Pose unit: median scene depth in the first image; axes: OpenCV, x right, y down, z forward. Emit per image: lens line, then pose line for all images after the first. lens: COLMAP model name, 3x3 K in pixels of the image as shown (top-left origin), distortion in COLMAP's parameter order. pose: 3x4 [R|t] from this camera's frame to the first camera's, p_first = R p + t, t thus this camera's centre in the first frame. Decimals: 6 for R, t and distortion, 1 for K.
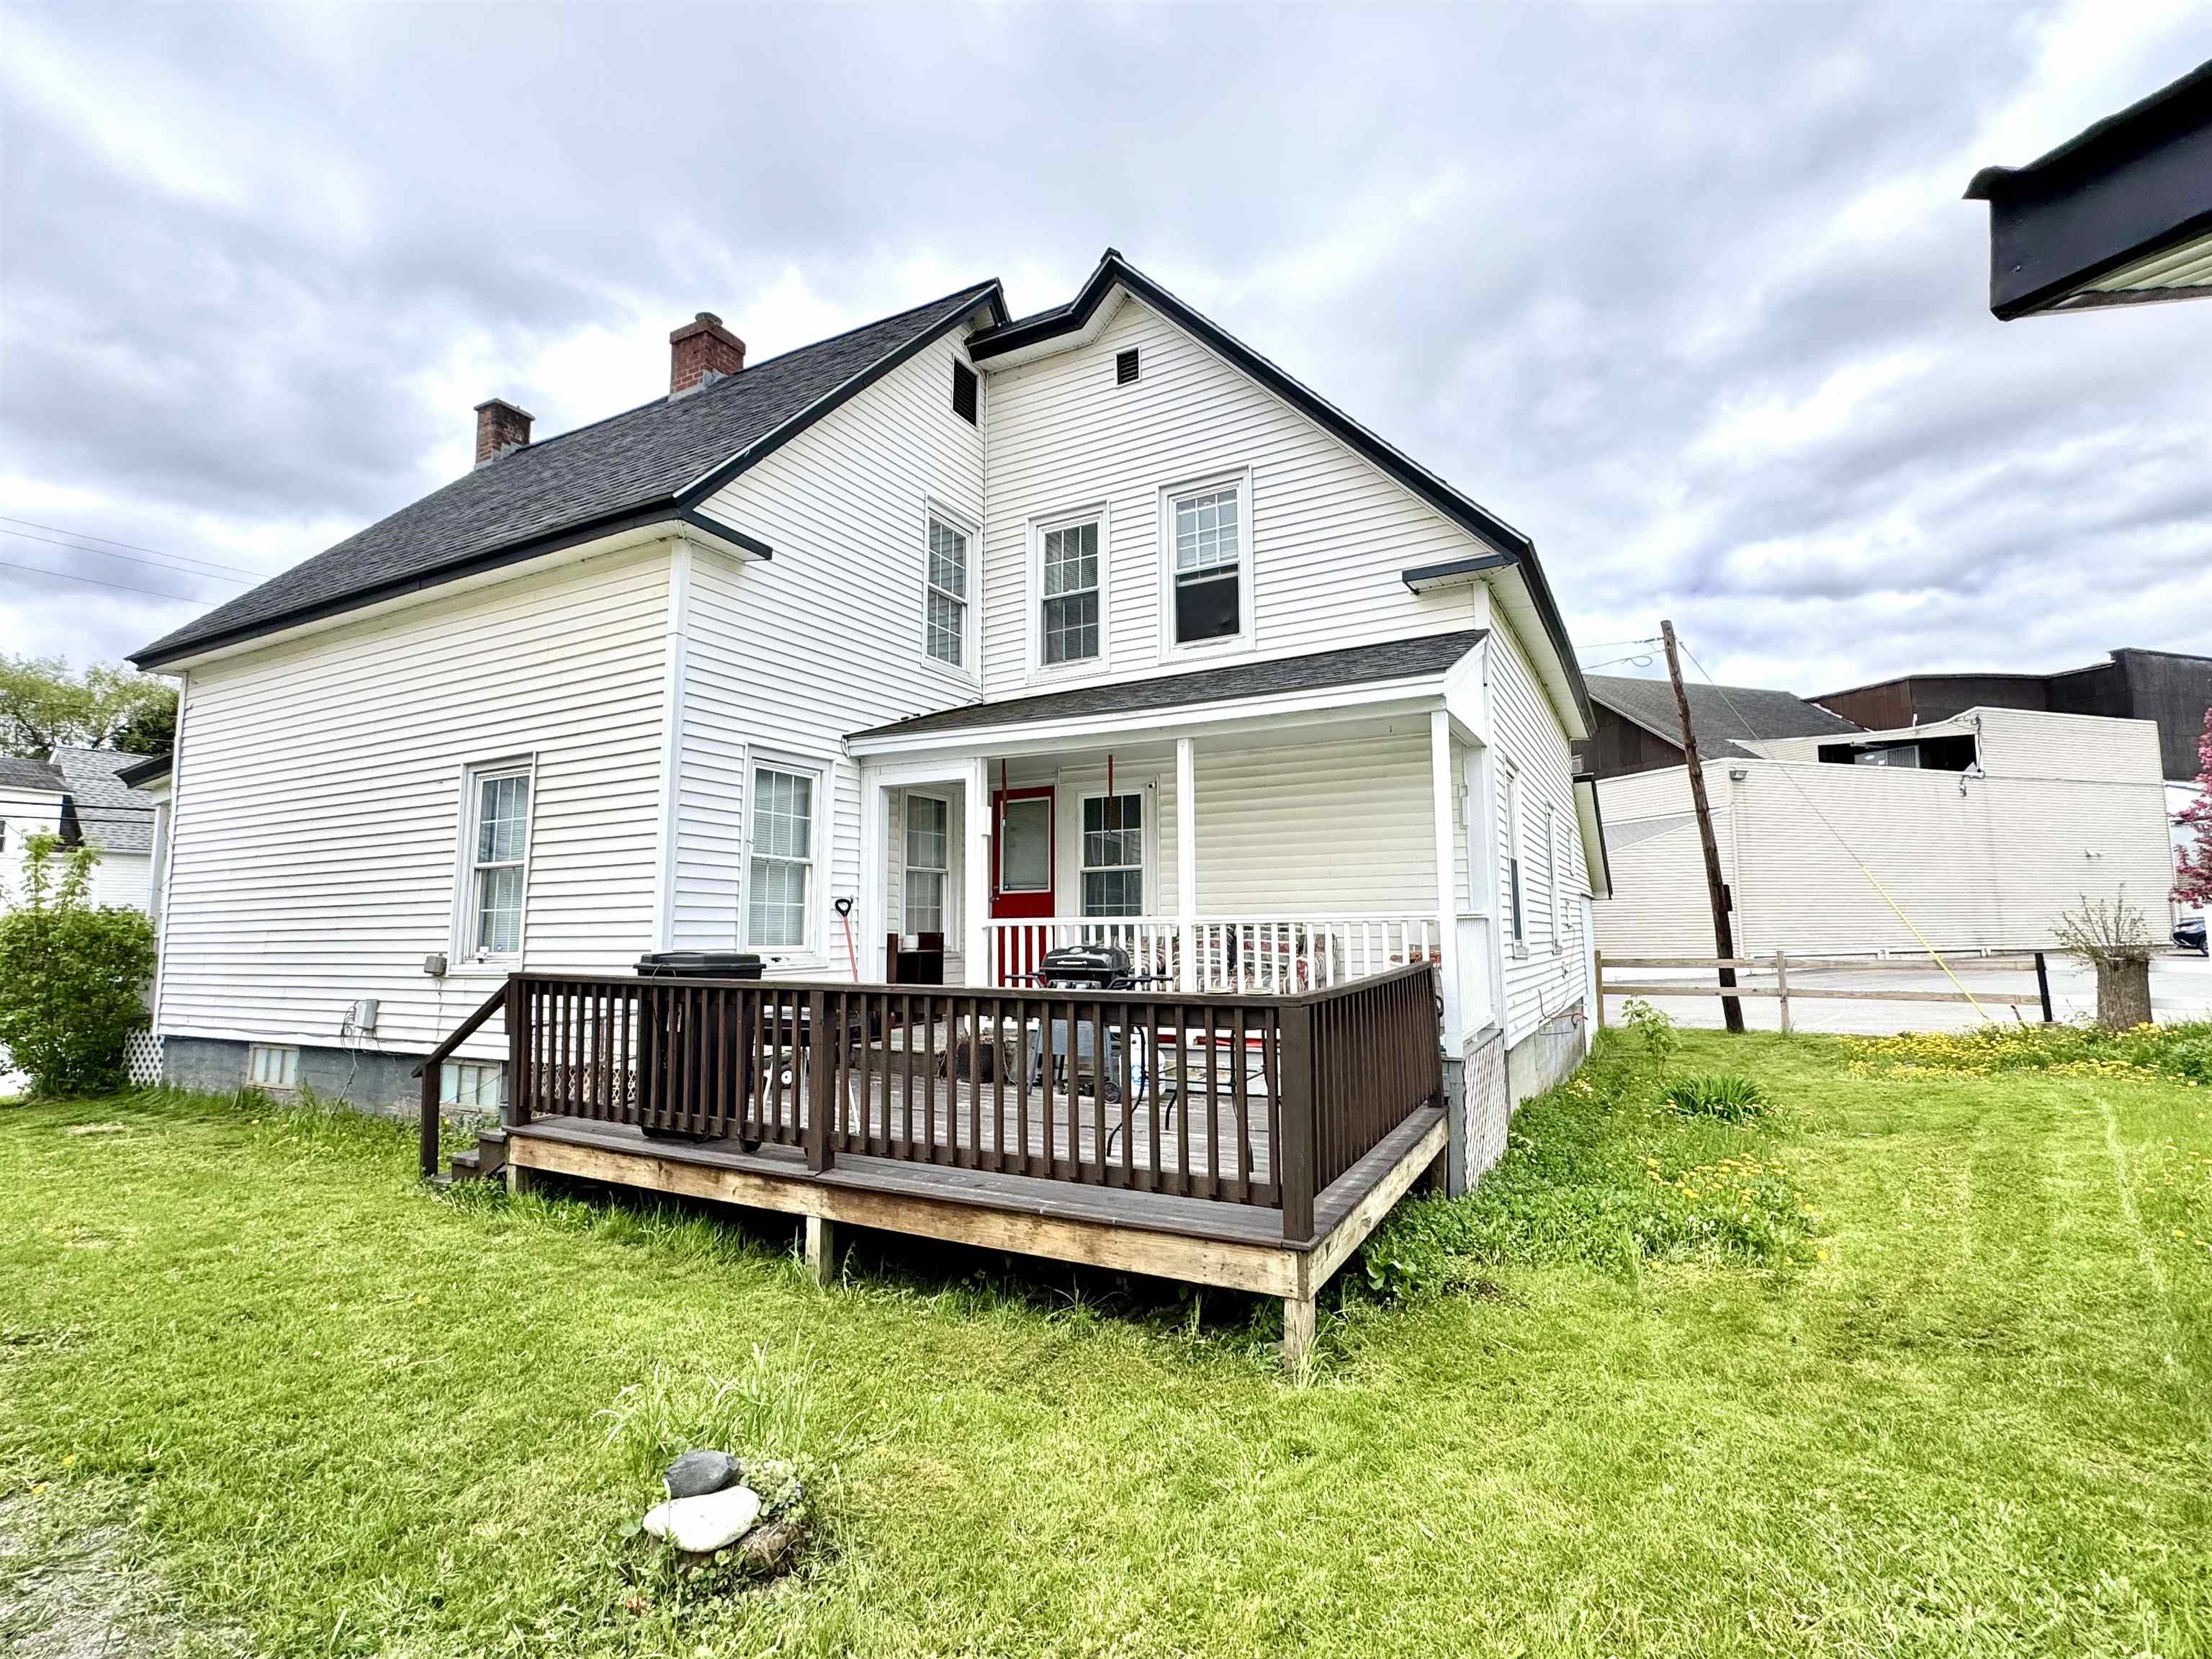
lens RADIAL K [[1029.2, 0, 1122.3], [0, 1029.2, 840.6], [0, 0, 1]] dist [-0.000908, 0.000101]
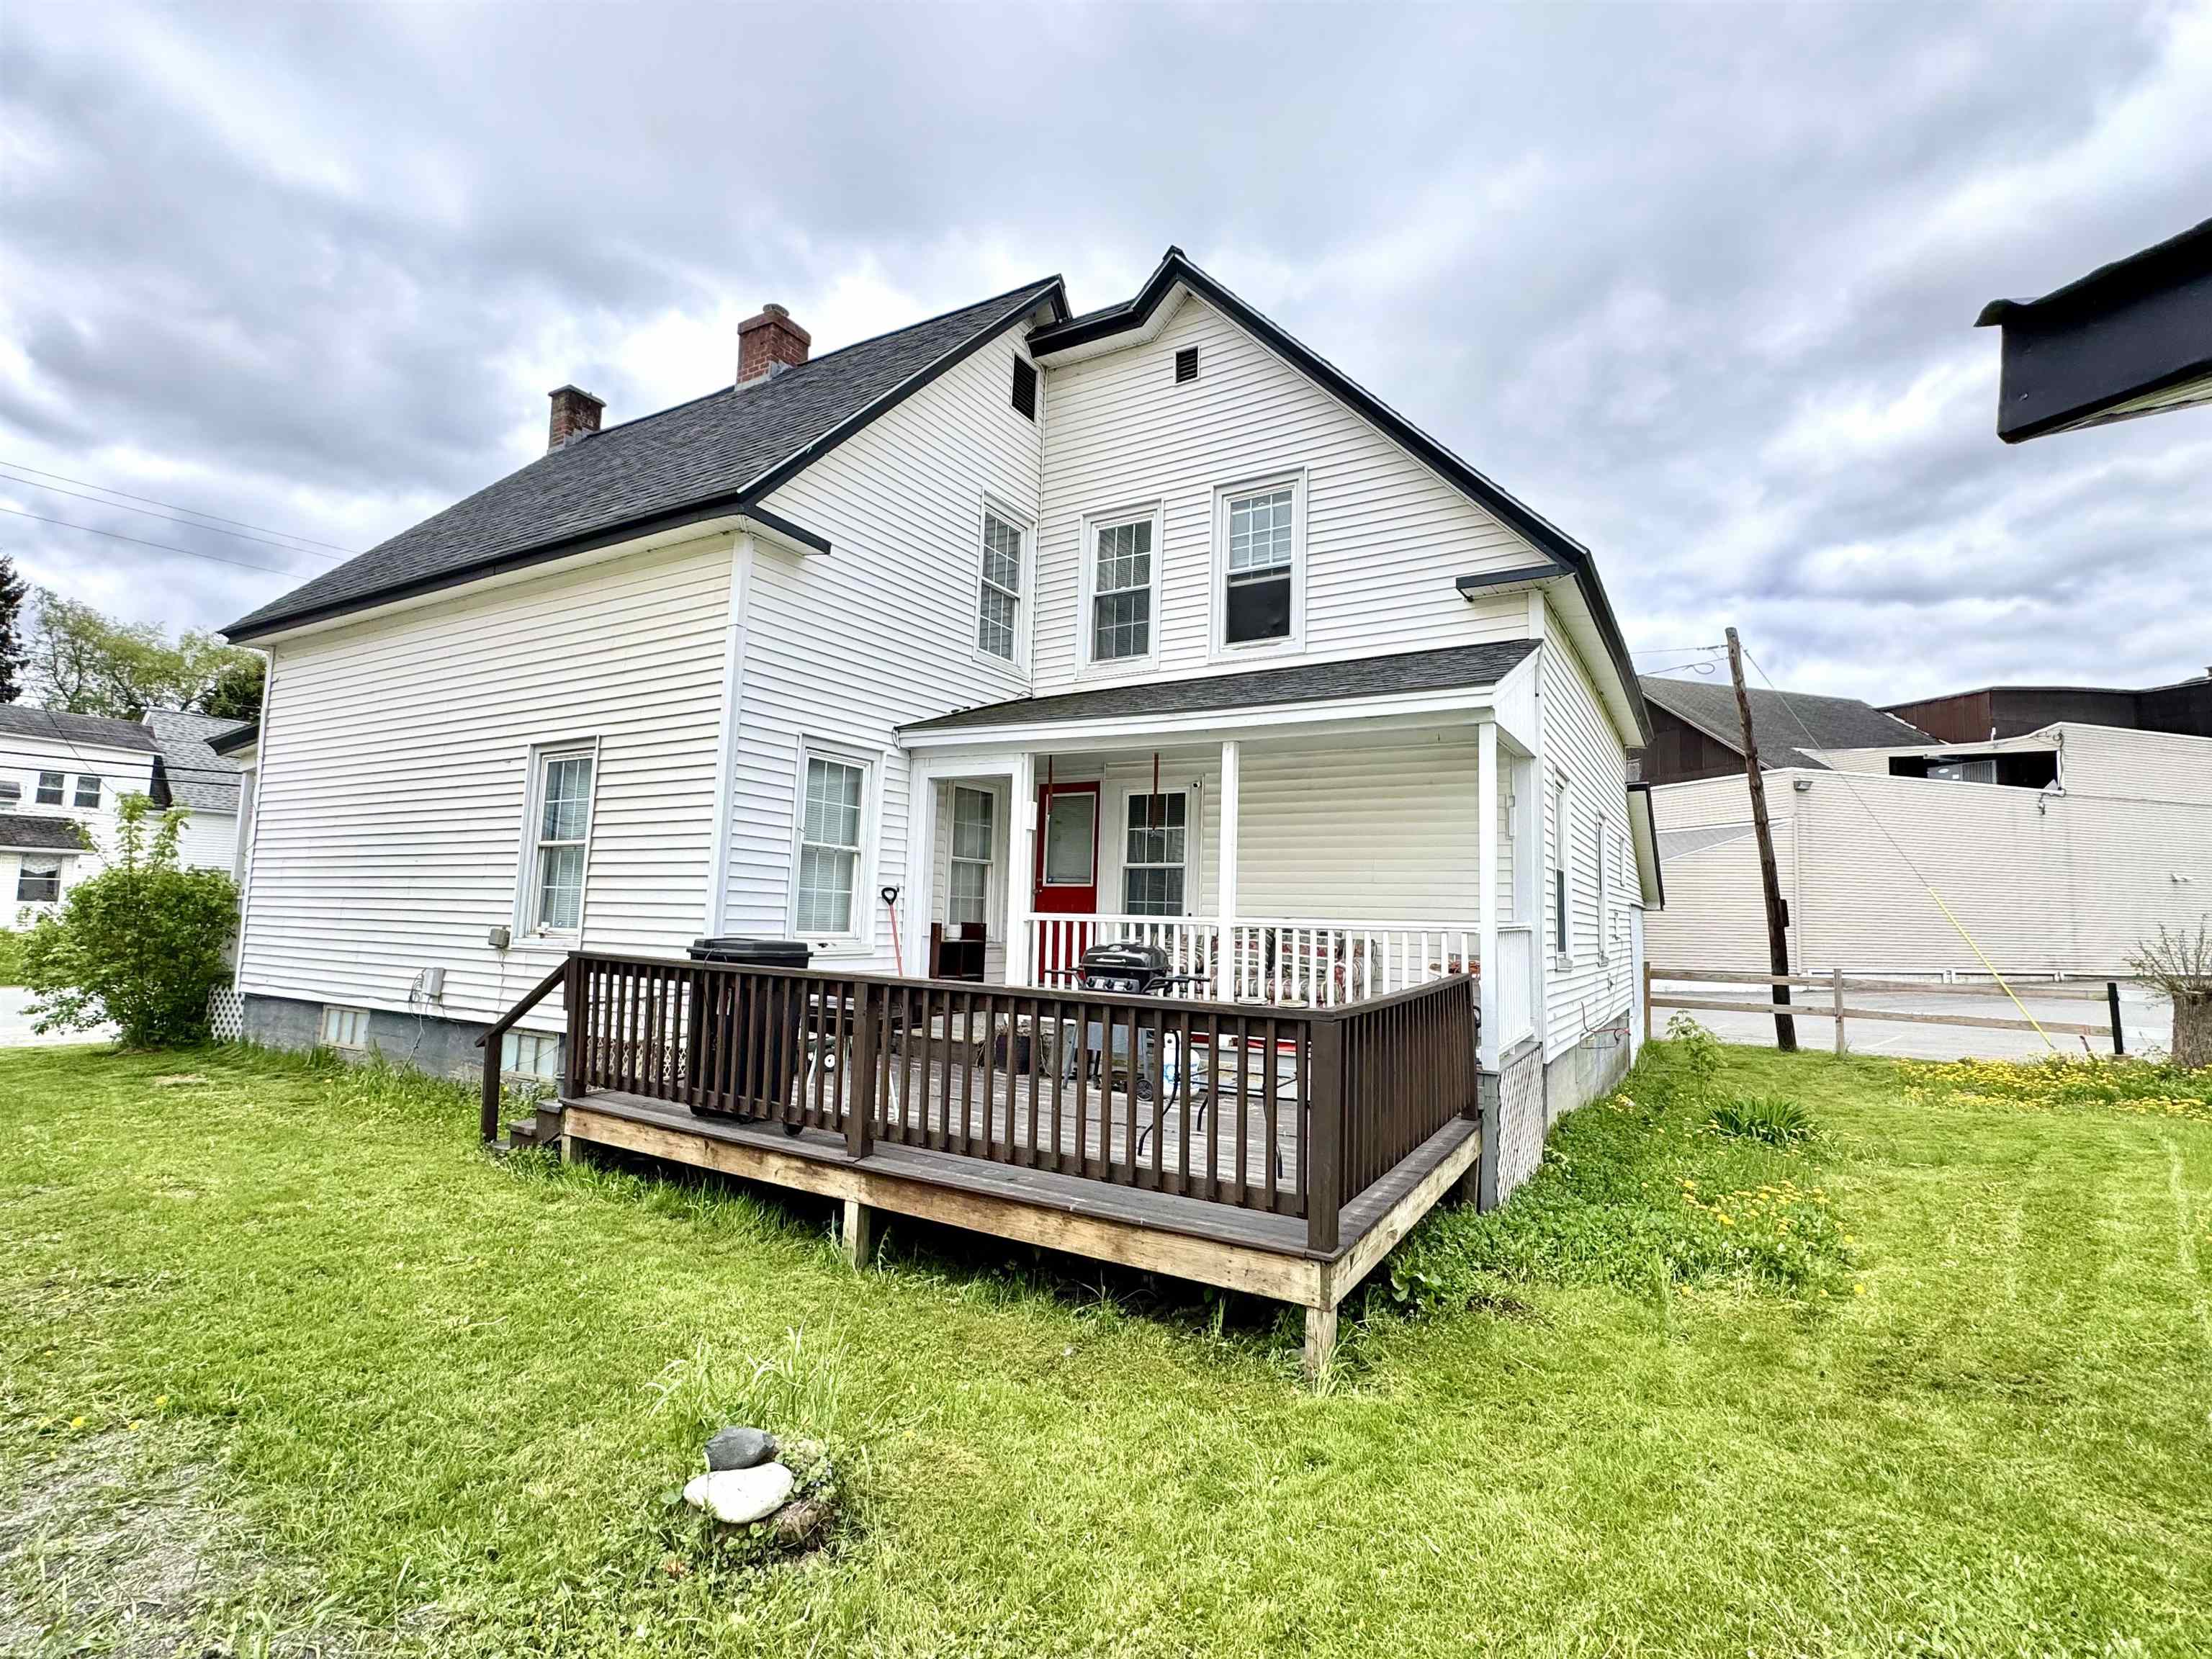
lens RADIAL K [[1029.2, 0, 1122.3], [0, 1029.2, 840.6], [0, 0, 1]] dist [-0.000908, 0.000101]
pose [[0.998493, 0.033145, -0.043748, 0.002880], [-0.032693, 0.999405, 0.011020, -0.011730], [0.044087, -0.009573, 0.998982, -0.010542]]
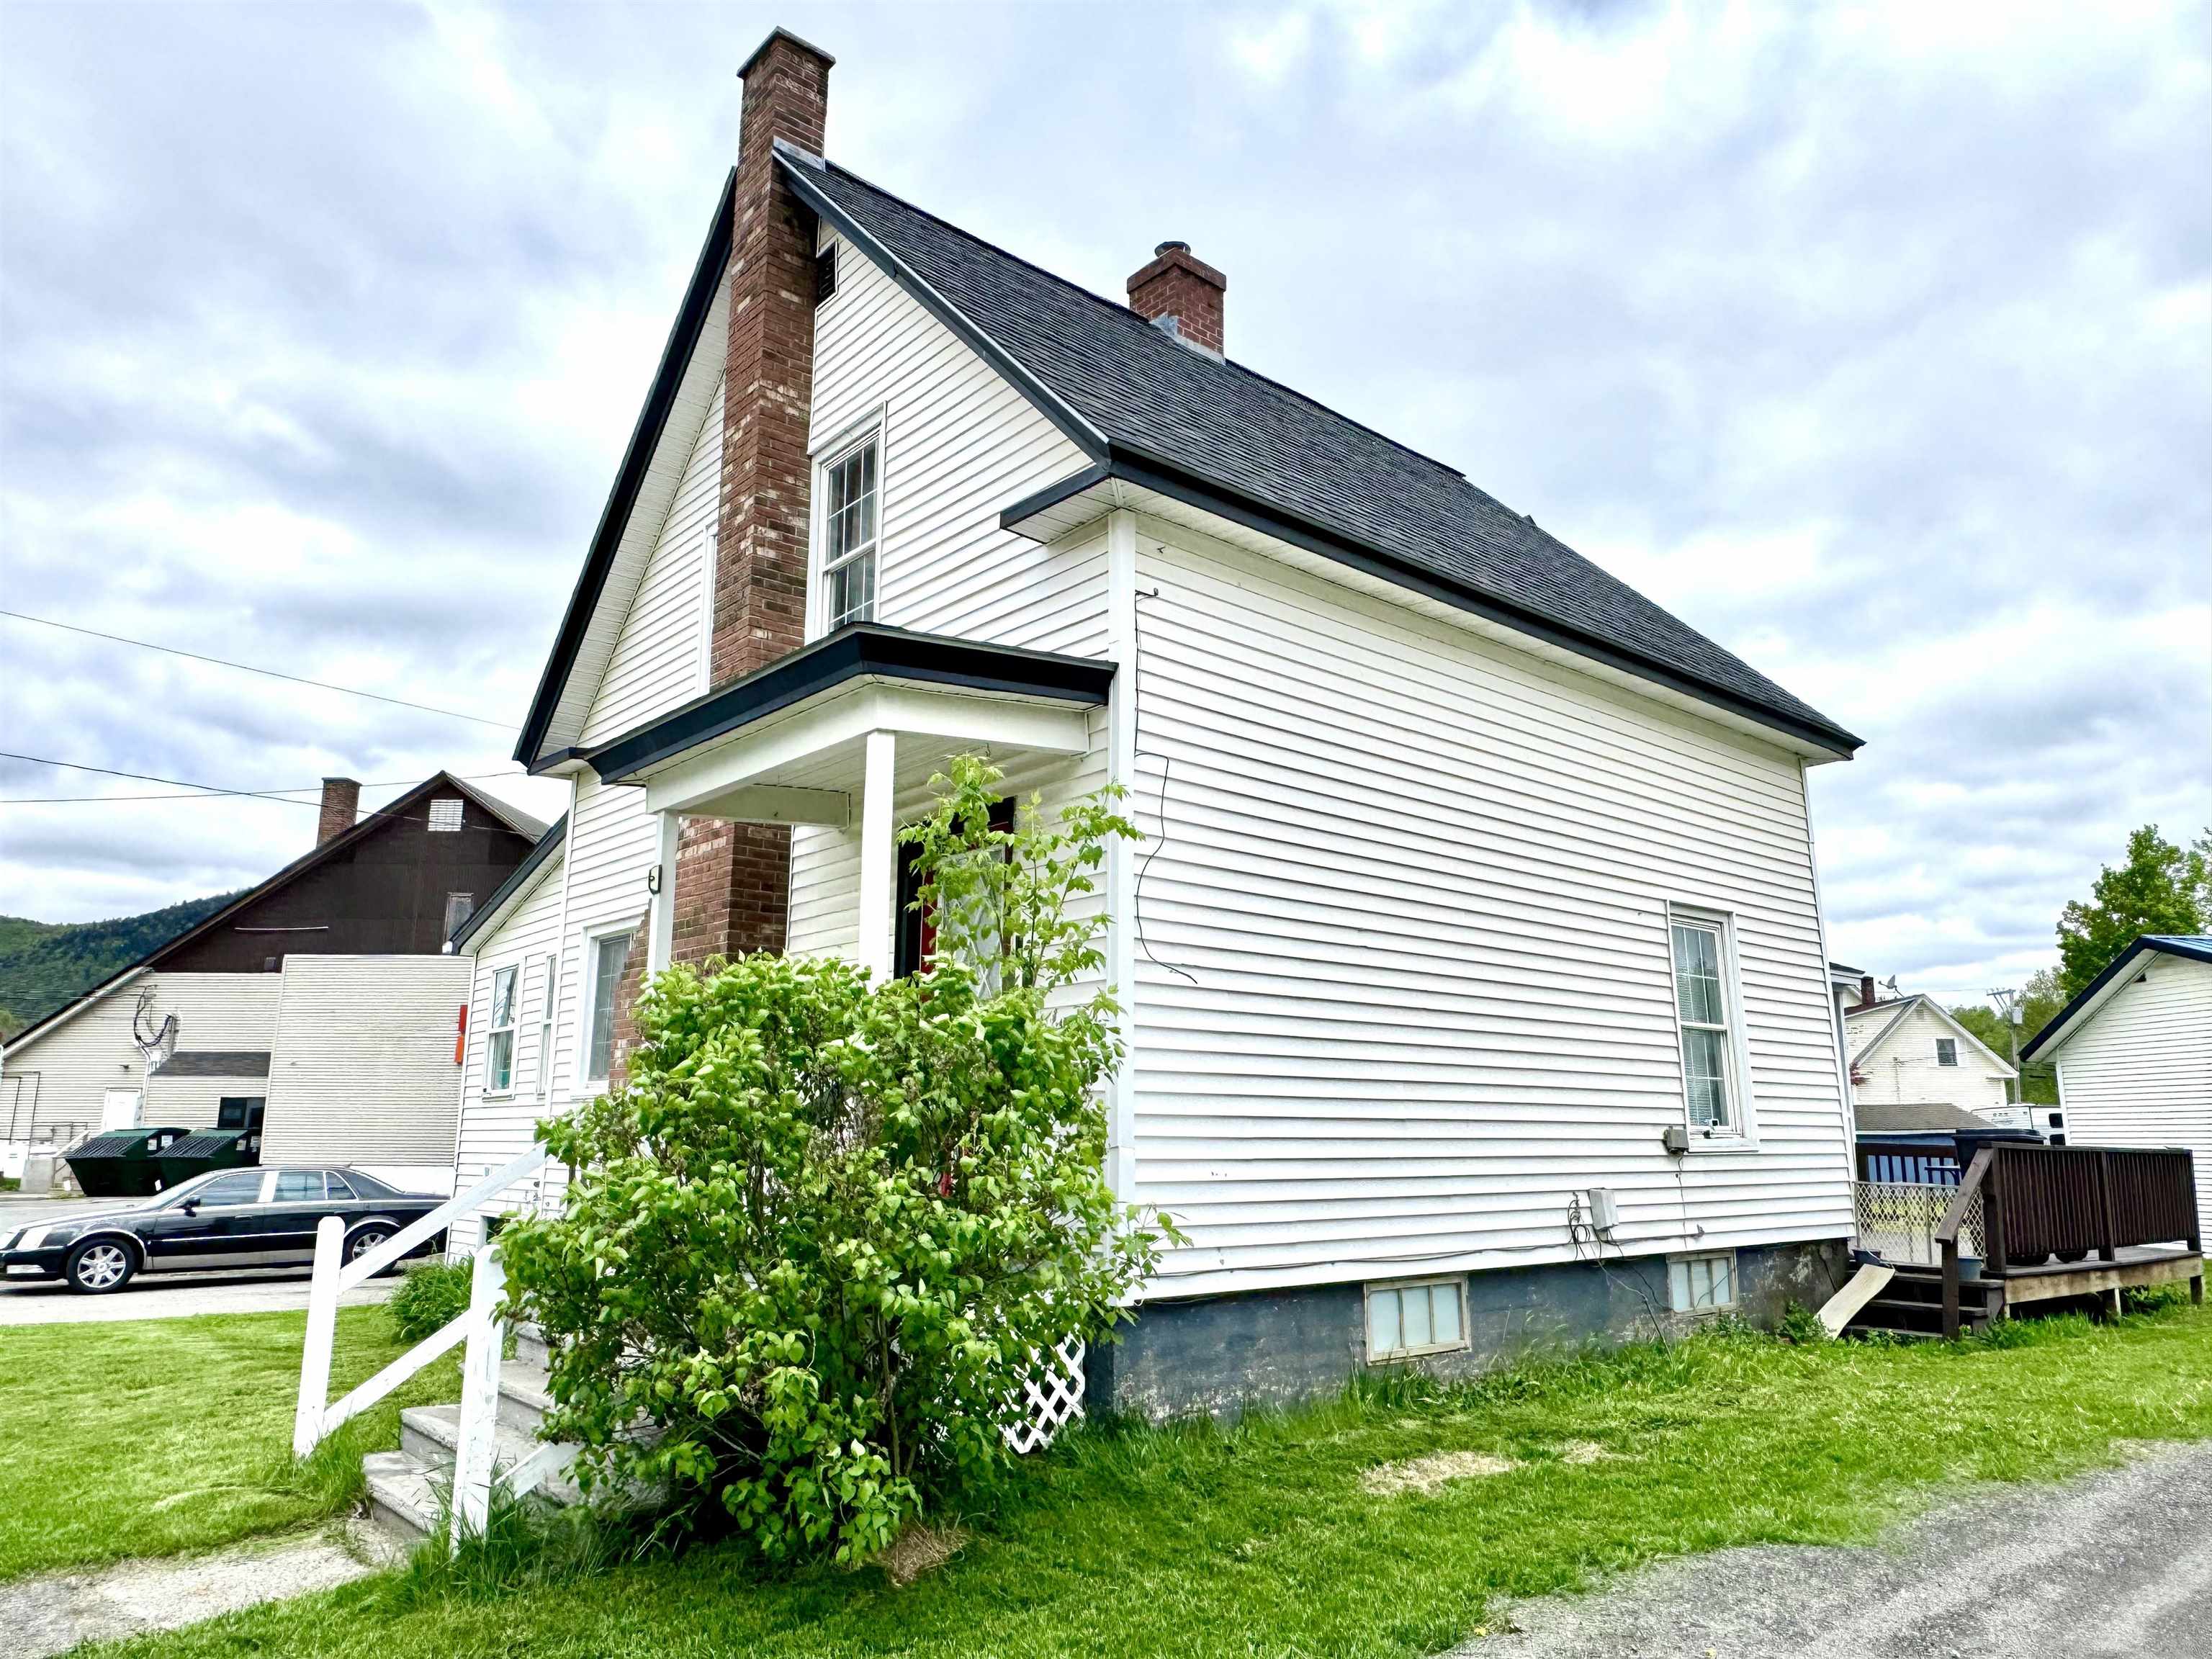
lens RADIAL K [[1456.6, 0, 1108.1], [0, 1456.6, 843.3], [0, 0, 1]] dist [0.004442, 0.002680]
pose [[0.366772, 0.197718, 0.909058, -2.524259], [-0.093336, 0.980045, -0.175500, 0.176262], [-0.925617, -0.020480, 0.377907, 1.282686]]
